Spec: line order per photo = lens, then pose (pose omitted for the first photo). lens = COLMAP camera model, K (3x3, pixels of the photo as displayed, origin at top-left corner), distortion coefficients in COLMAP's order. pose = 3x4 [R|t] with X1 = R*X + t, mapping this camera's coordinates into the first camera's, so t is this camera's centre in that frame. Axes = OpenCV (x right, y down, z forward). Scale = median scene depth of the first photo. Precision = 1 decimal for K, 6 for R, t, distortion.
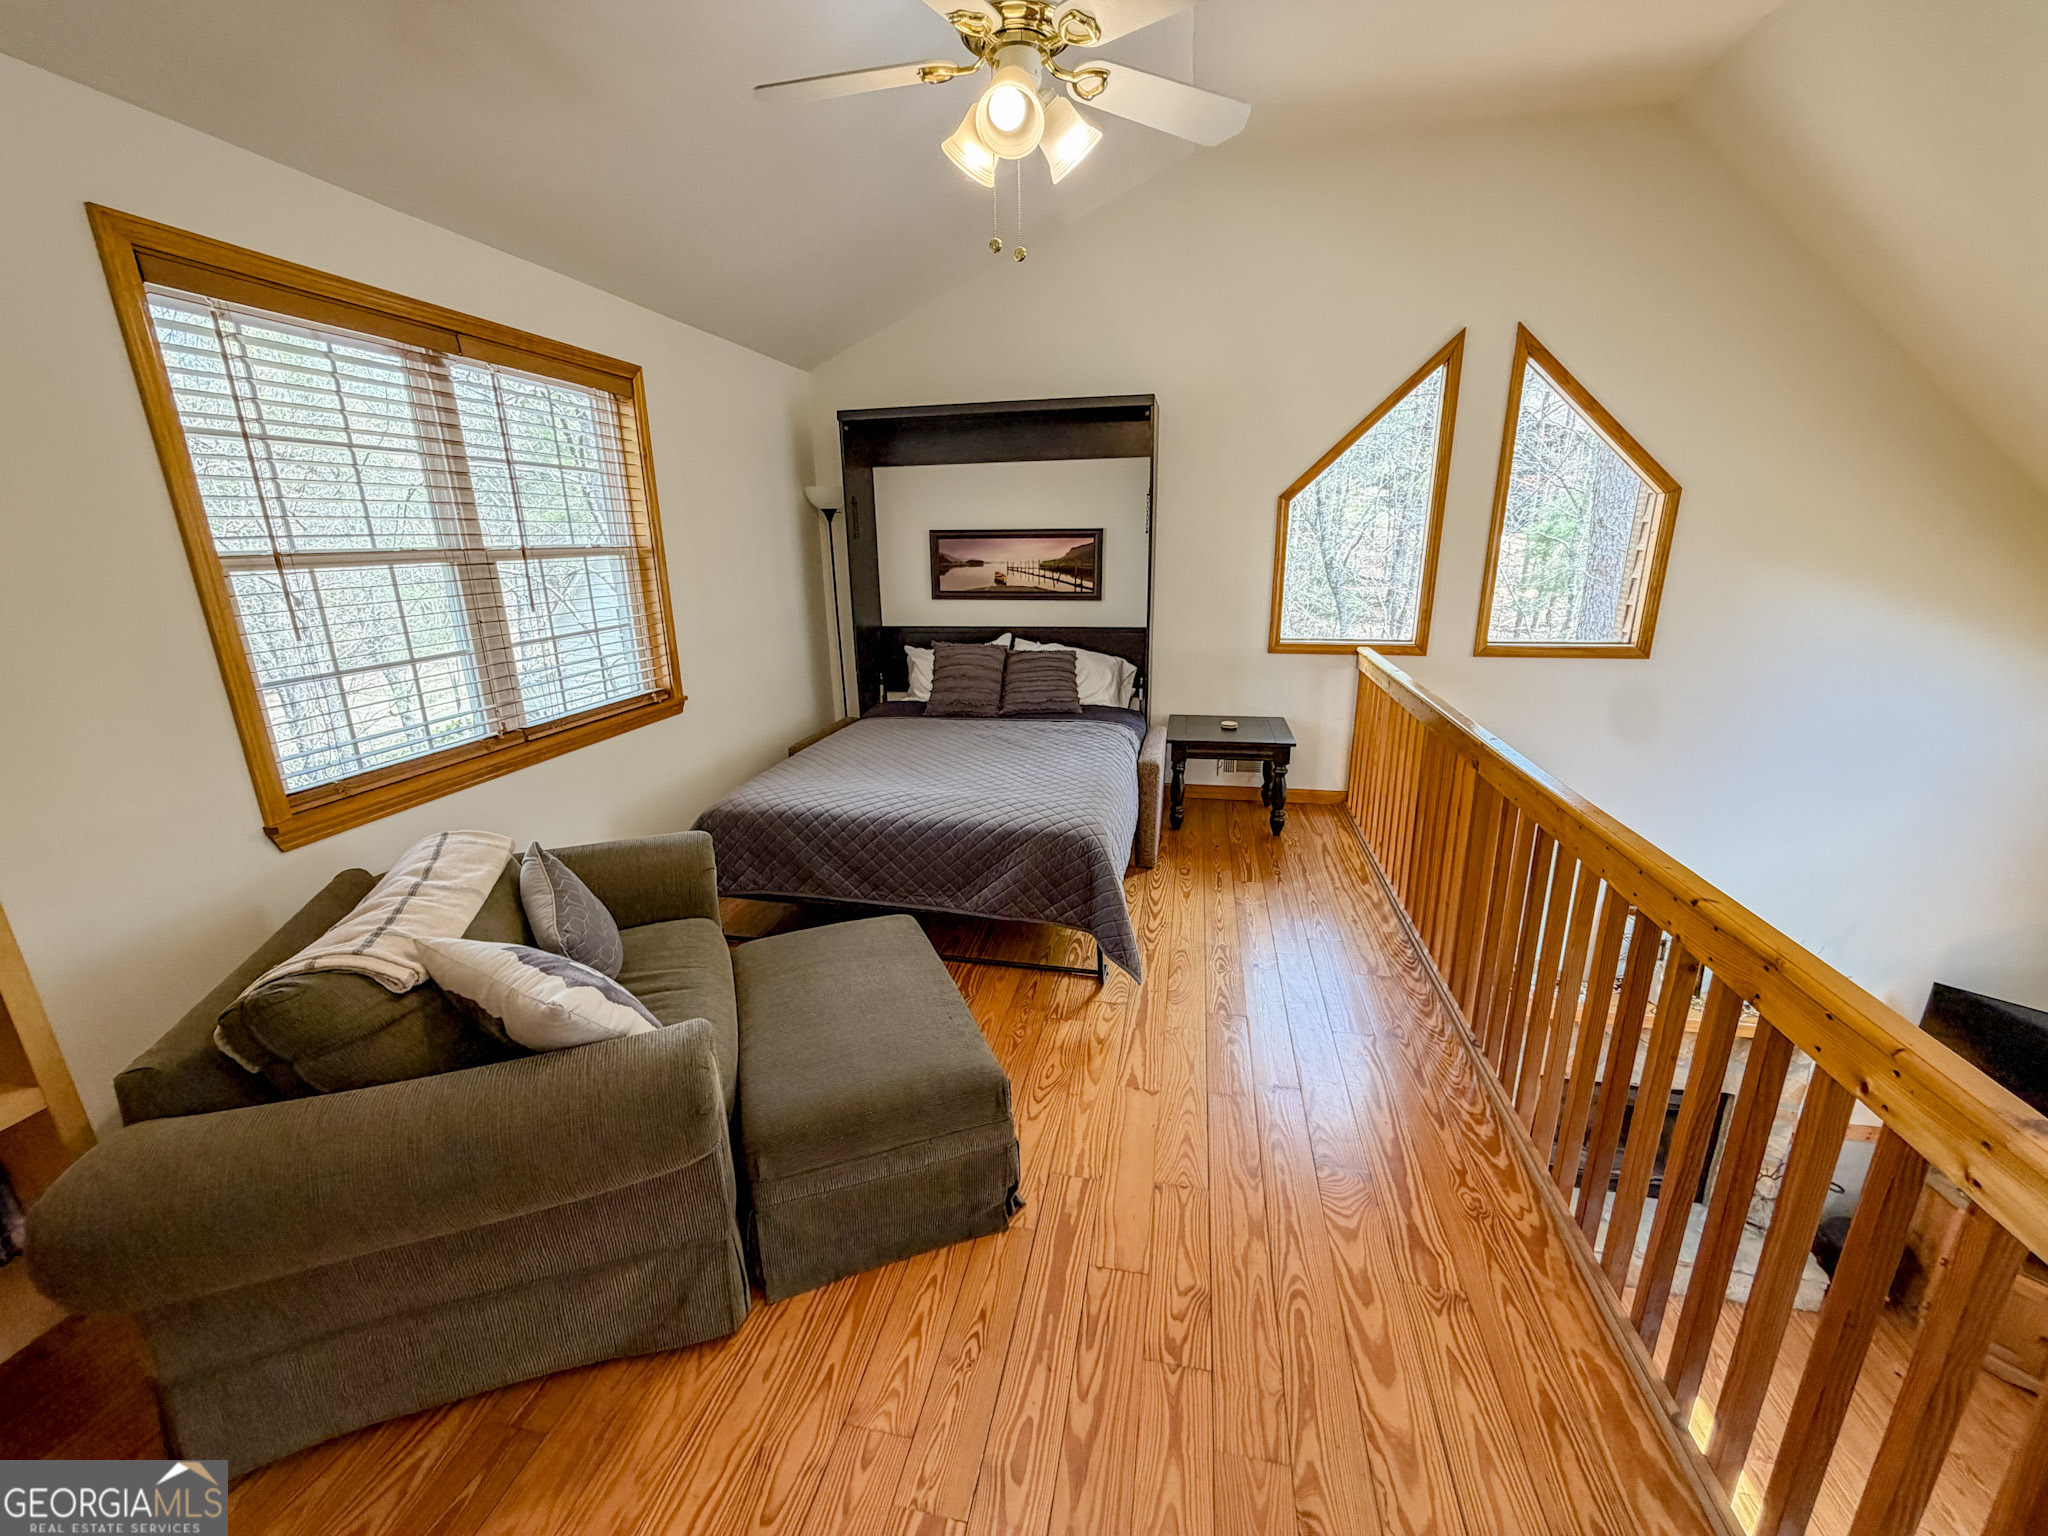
lens RADIAL K [[804.9, 0, 1021.4], [0, 804.9, 766.3], [0, 0, 1]] dist [-0.002983, 0.000328]
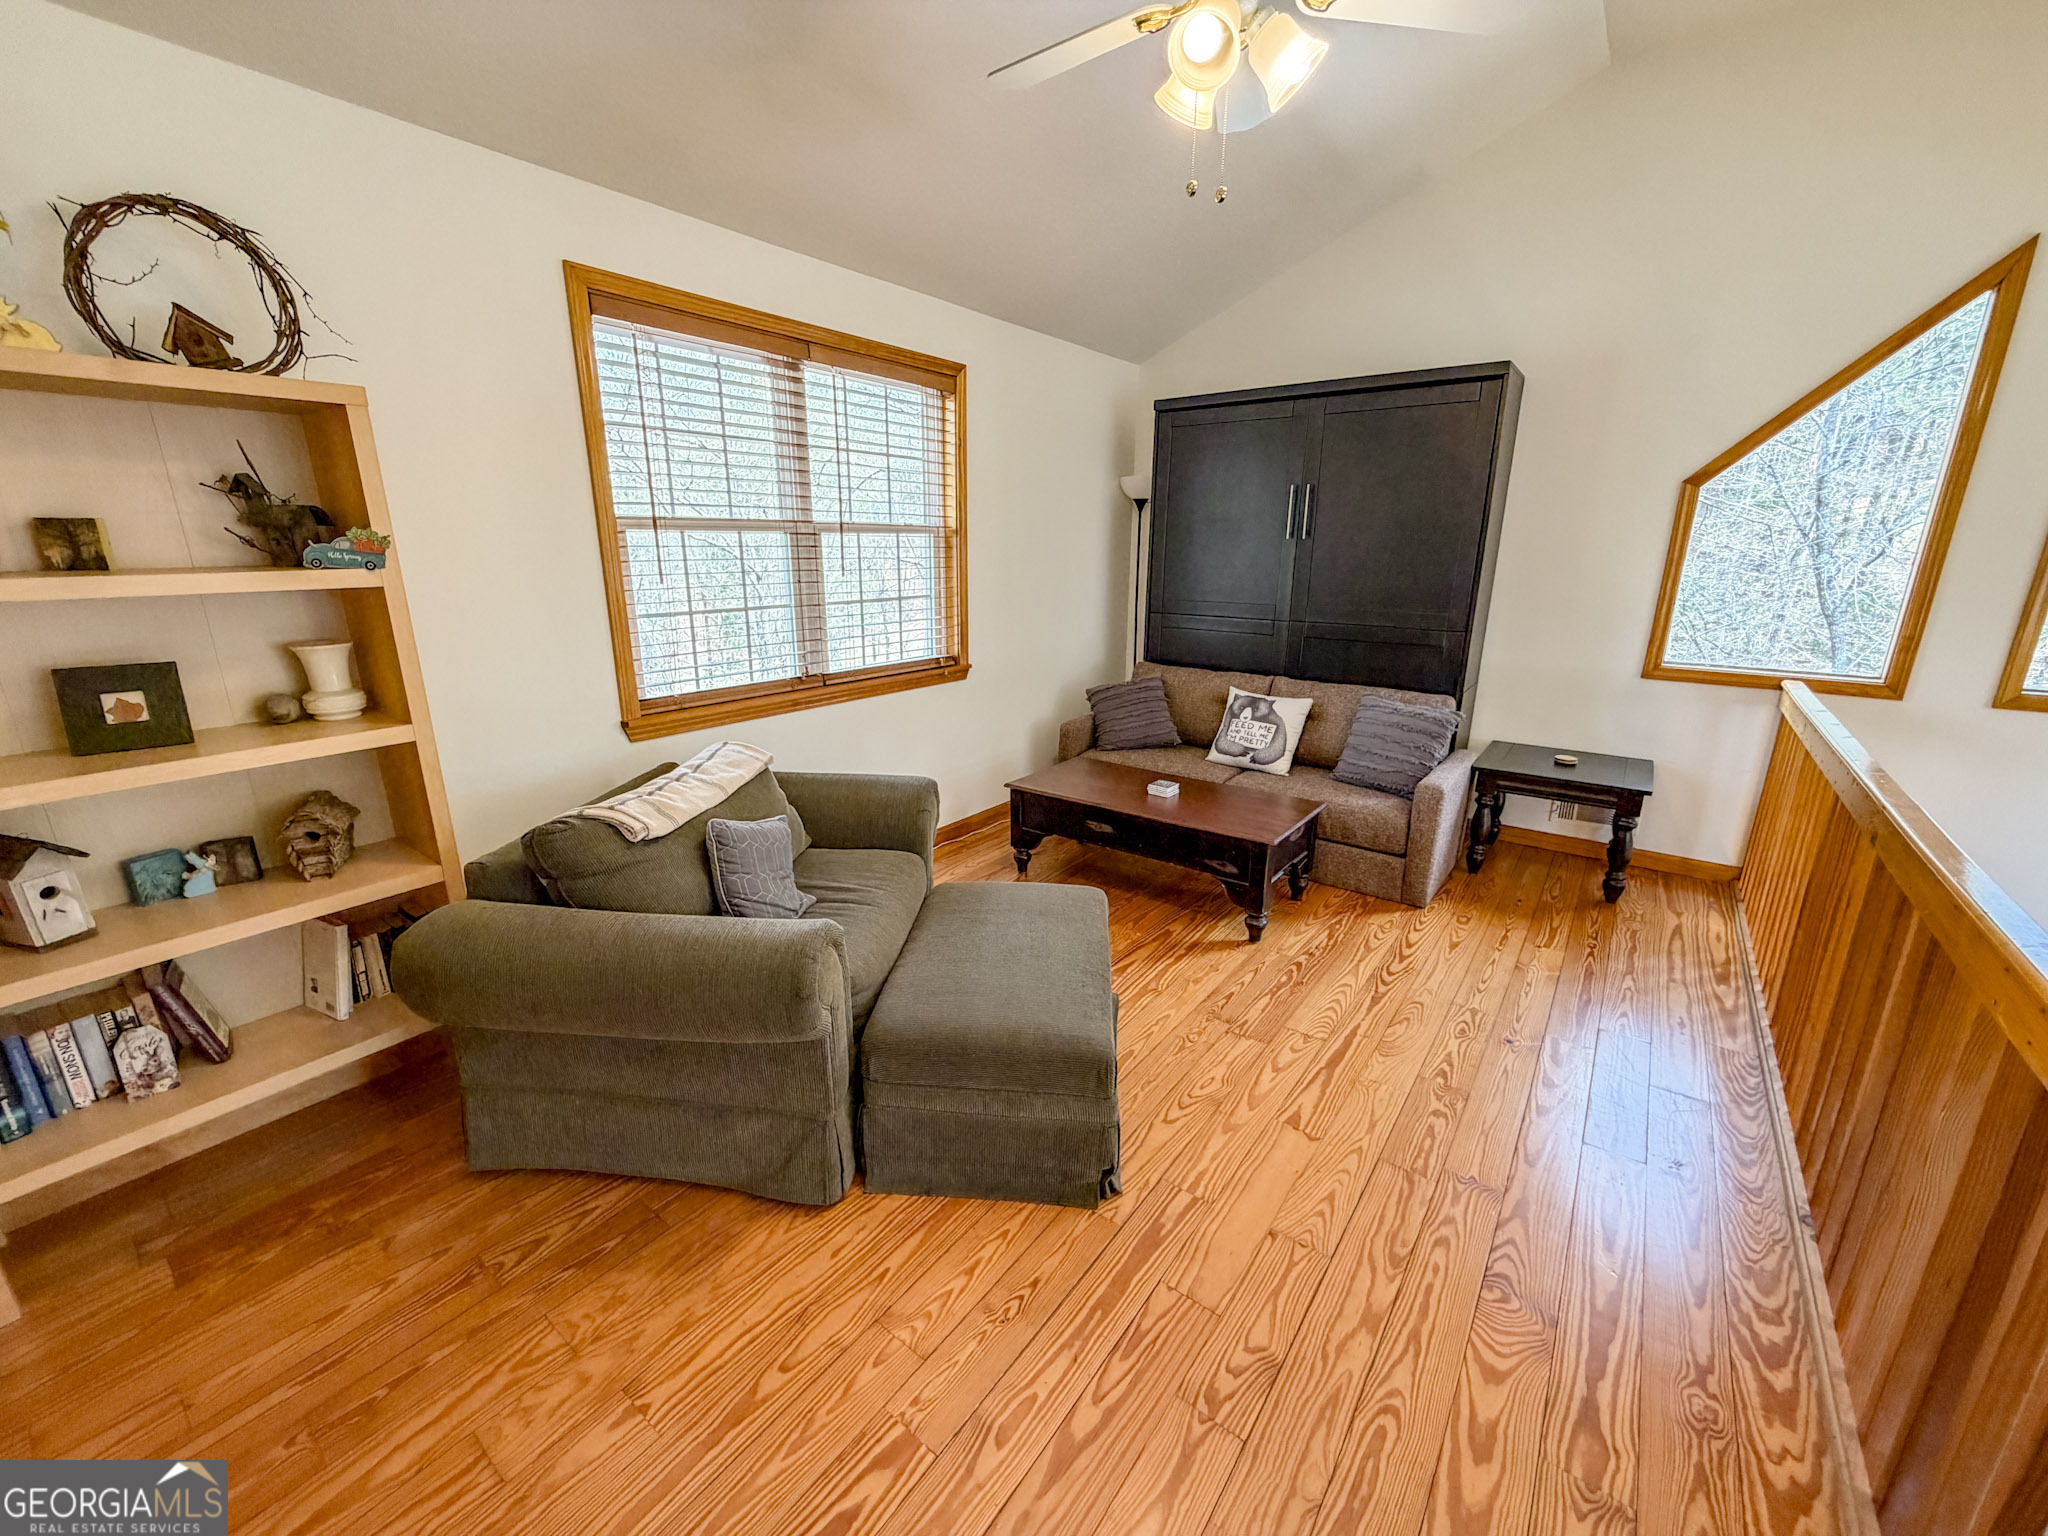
lens RADIAL K [[804.9, 0, 1030.0], [0, 804.9, 766.8], [0, 0, 1]] dist [-0.002983, 0.000328]
pose [[0.902798, 0.133783, -0.408728, 0.205576], [-0.137262, 0.990313, 0.020961, 0.028476], [0.407573, 0.037179, 0.912416, 0.057625]]
